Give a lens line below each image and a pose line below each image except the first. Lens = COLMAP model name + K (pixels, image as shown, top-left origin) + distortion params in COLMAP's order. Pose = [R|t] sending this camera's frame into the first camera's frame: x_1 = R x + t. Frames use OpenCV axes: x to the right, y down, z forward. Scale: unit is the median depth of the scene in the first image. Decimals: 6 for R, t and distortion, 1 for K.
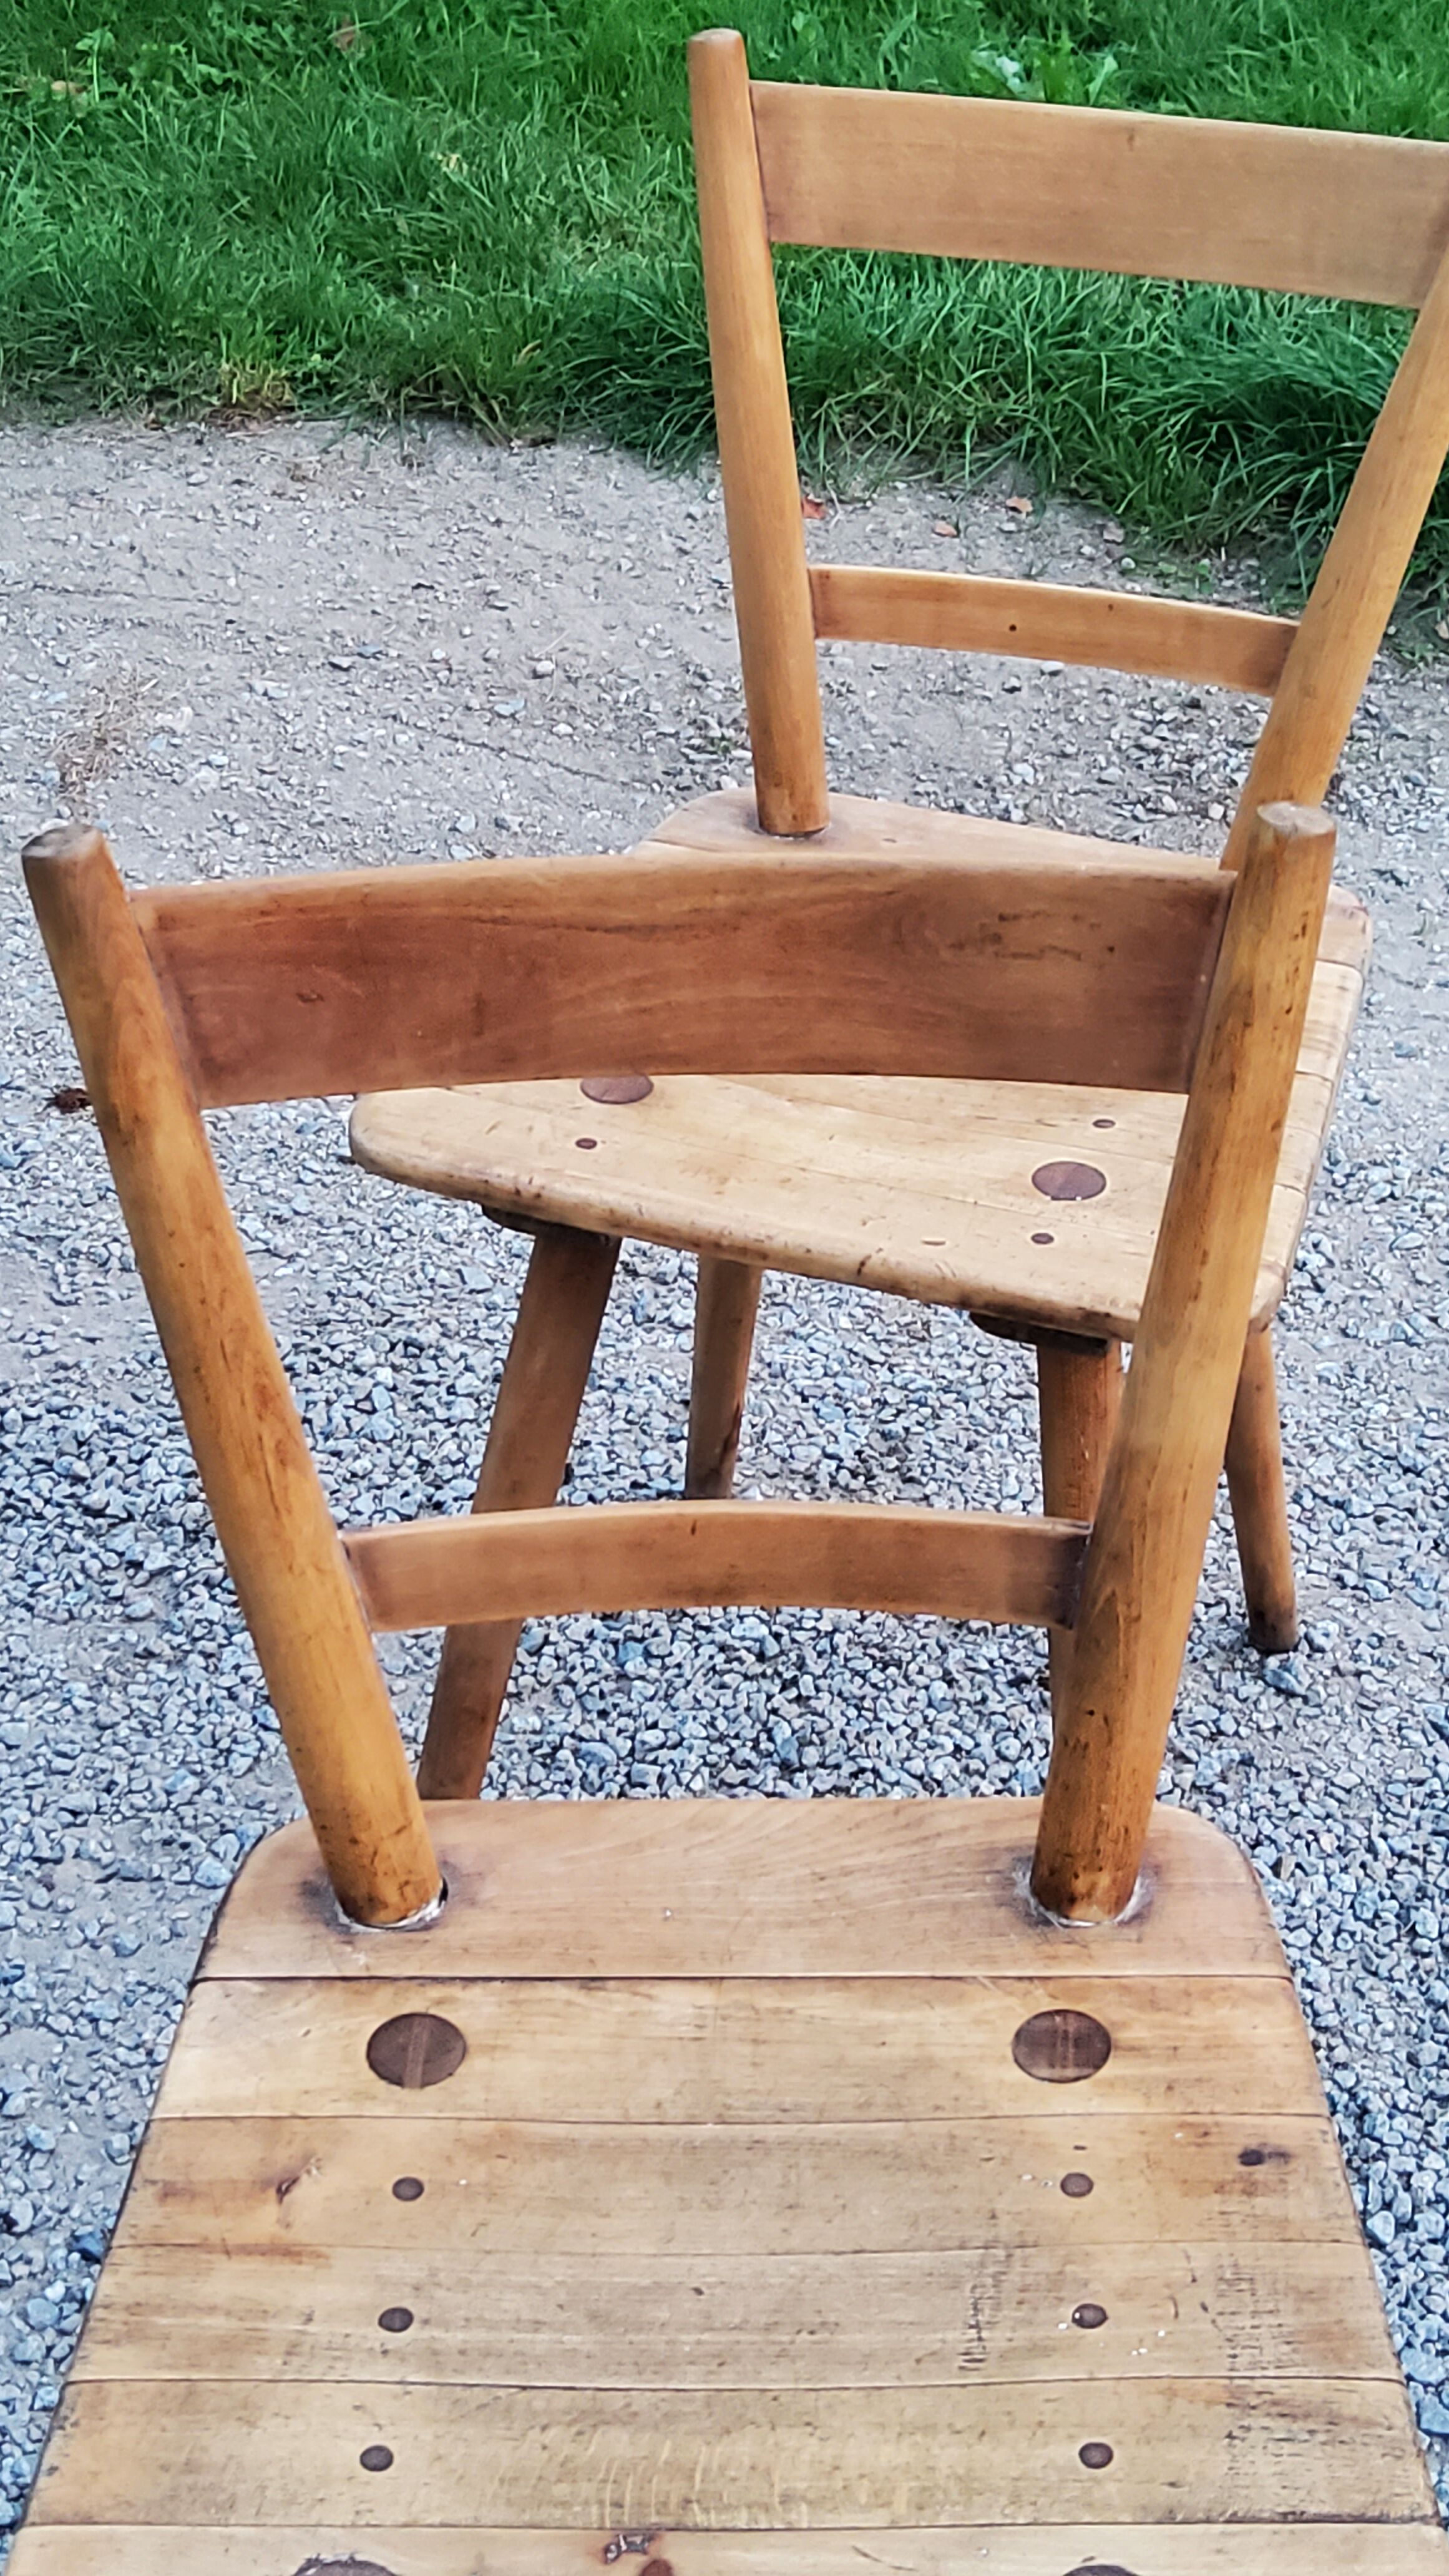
lens RADIAL K [[3786.0, 0, 740.3], [0, 3786.0, 1282.6], [0, 0, 1]] dist [0.108889, 0.000000]
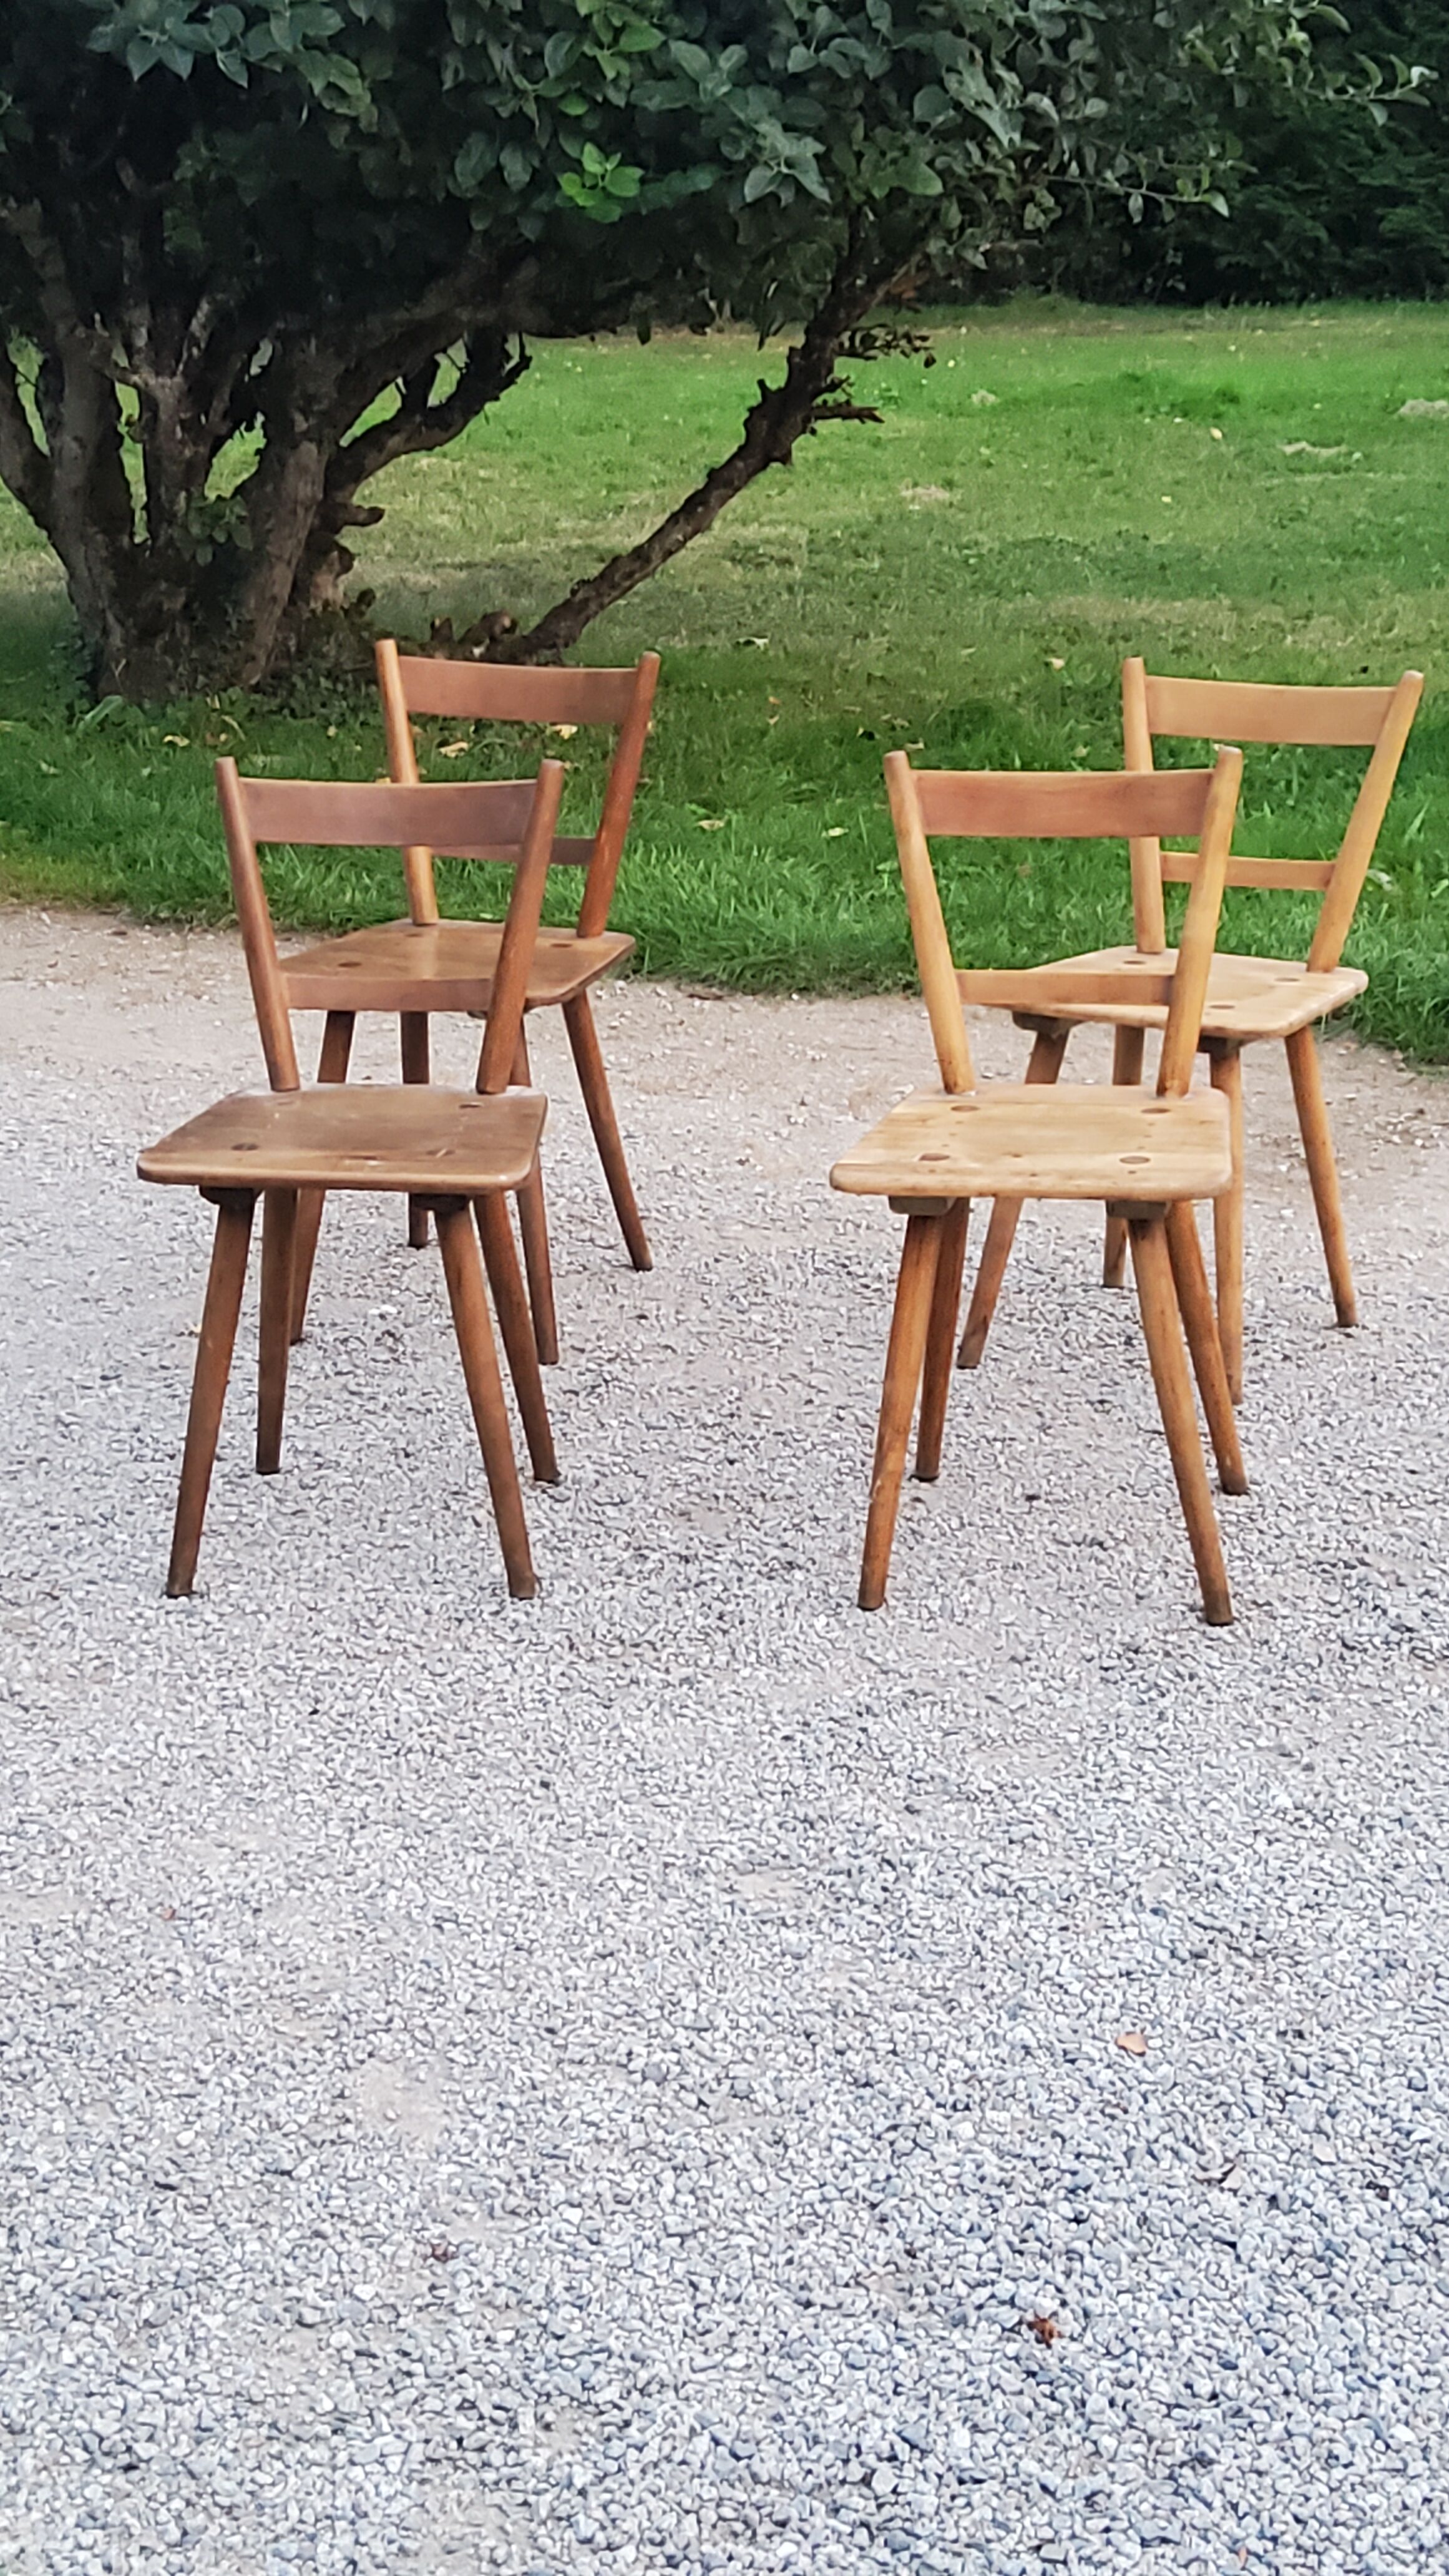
lens RADIAL K [[3786.0, 0, 723.5], [0, 3786.0, 1286.8], [0, 0, 1]] dist [0.108889, 0.000000]
pose [[0.981343, 0.040672, -0.187916, 0.201799], [-0.096652, 0.949256, -0.299284, 0.808671], [0.166208, 0.311863, 0.935477, -1.256954]]
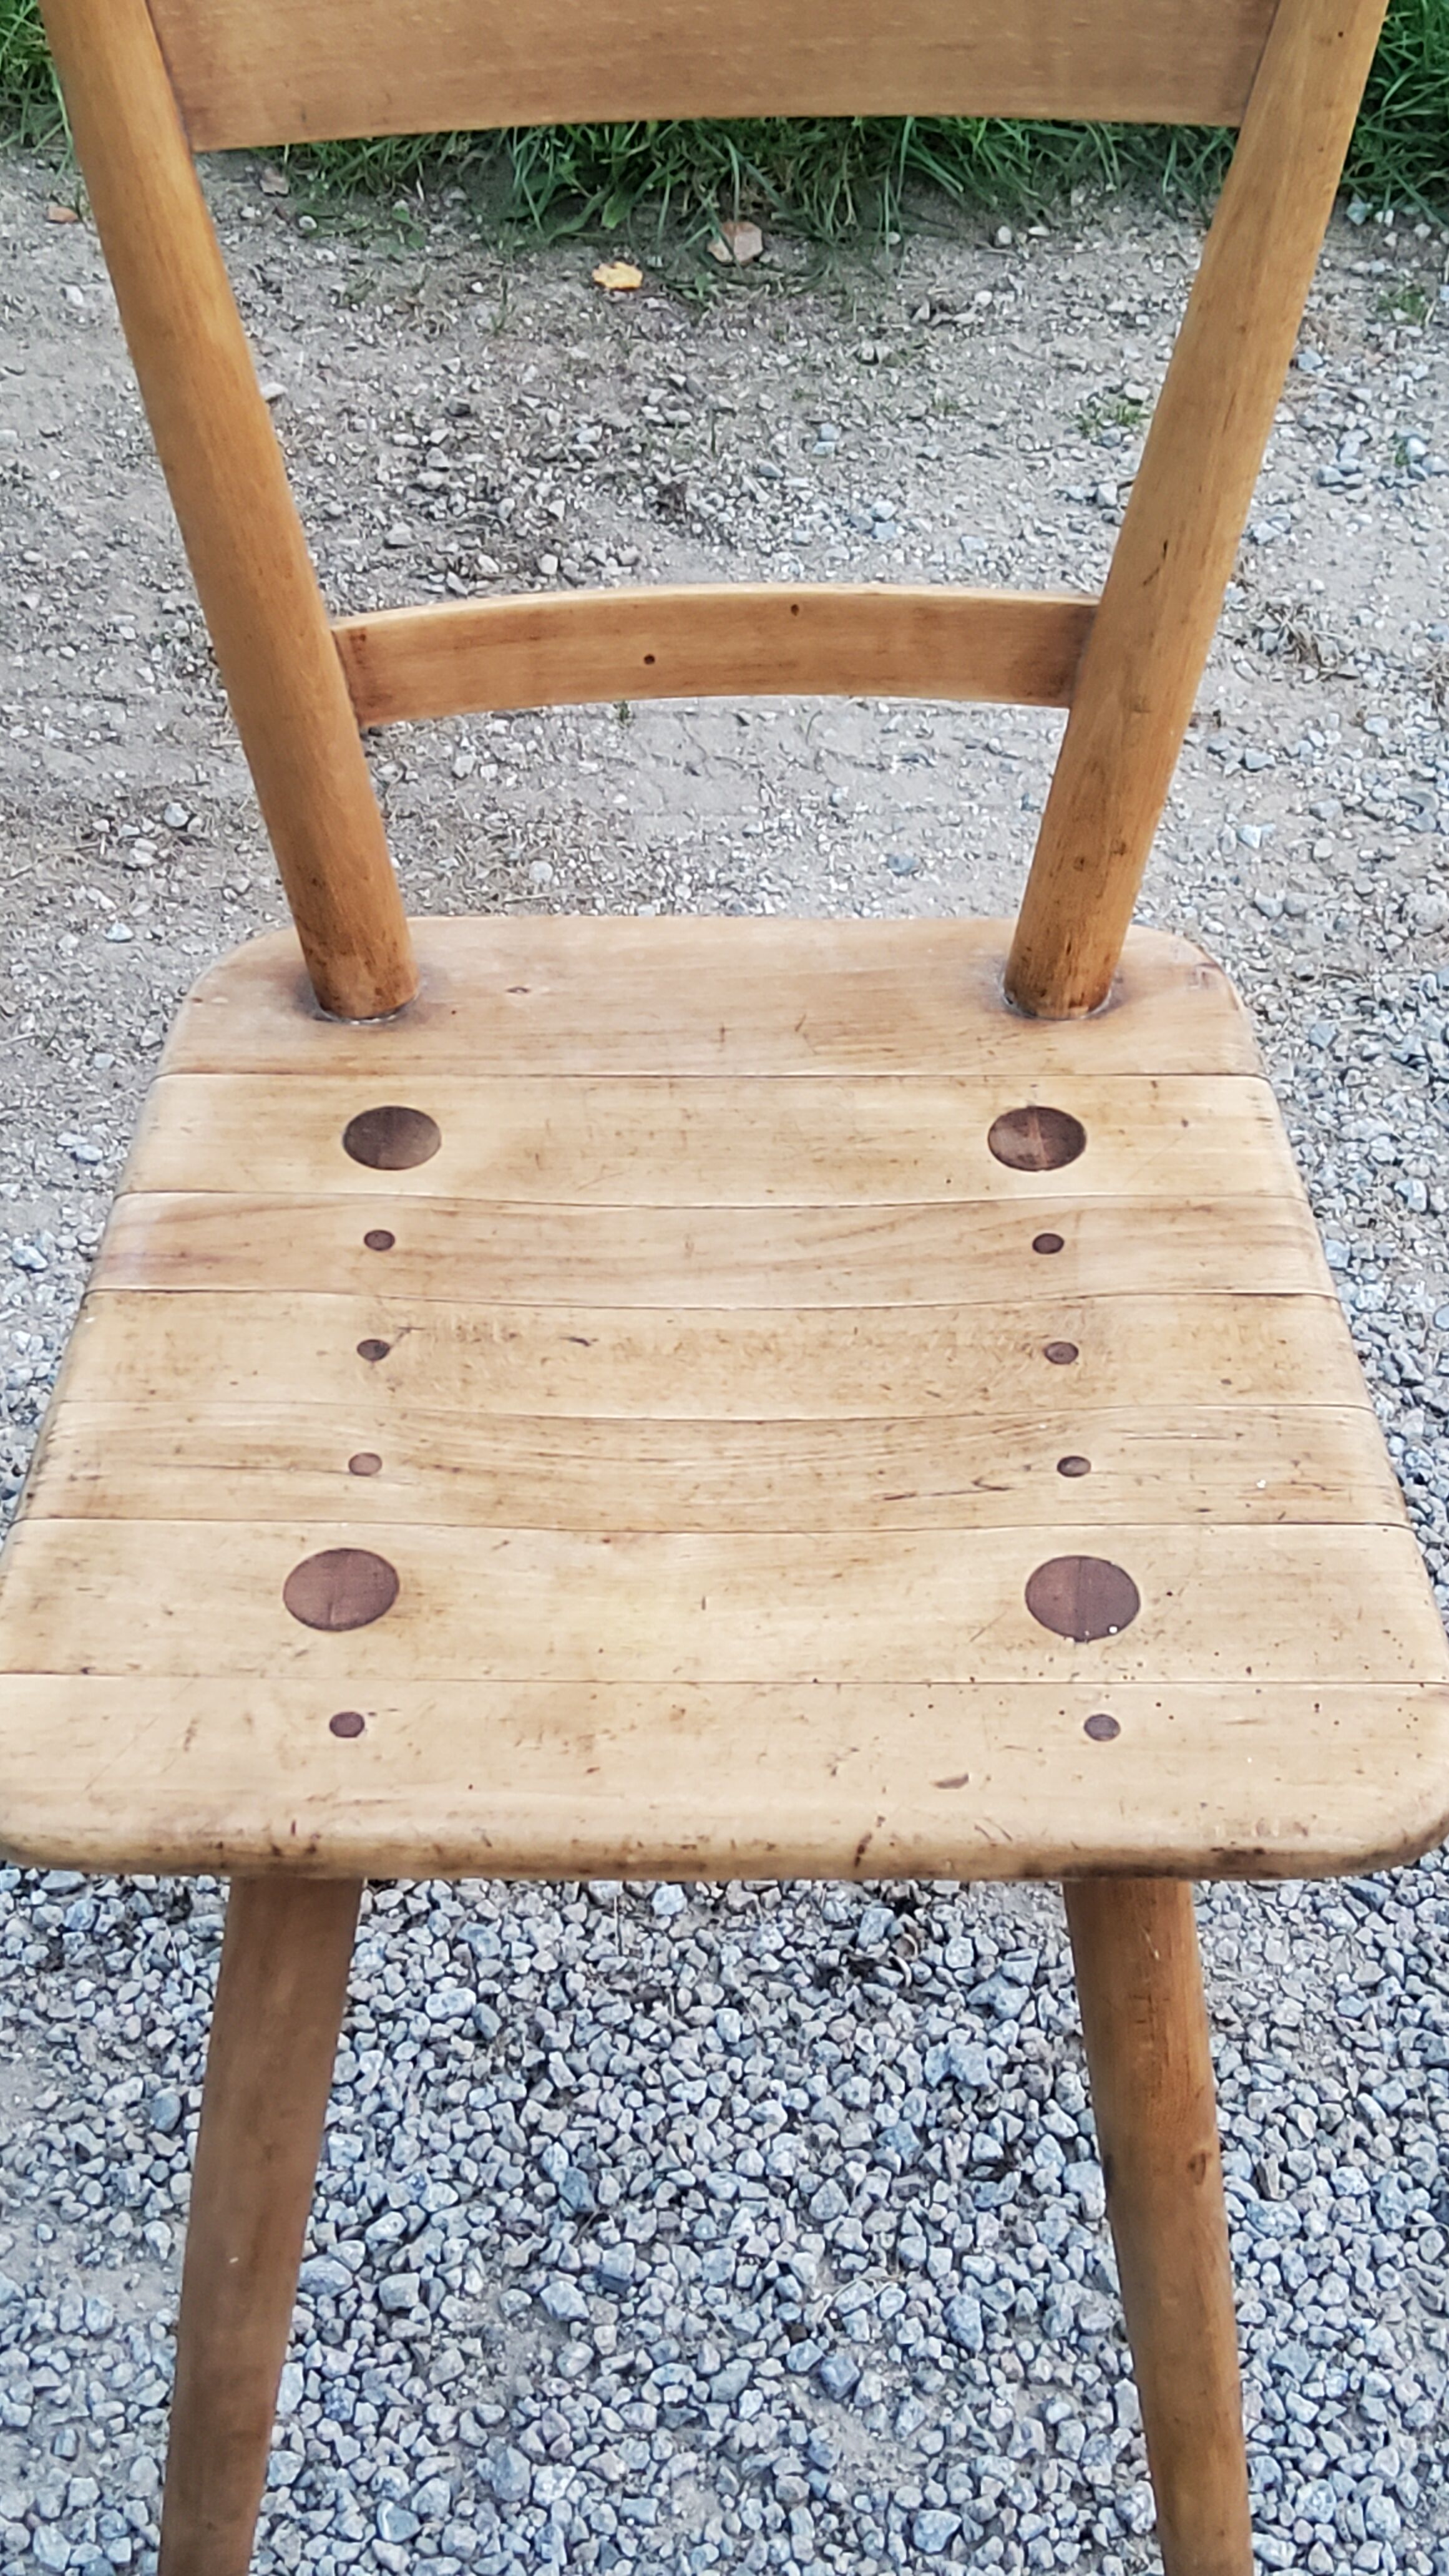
lens RADIAL K [[3786.0, 0, 722.8], [0, 3786.0, 1300.6], [0, 0, 1]] dist [0.108889, 0.000000]
pose [[0.941160, -0.240504, 0.237436, -0.089094], [0.198920, 0.962179, 0.186123, -0.162615], [-0.273219, -0.127941, 0.953406, 0.308554]]
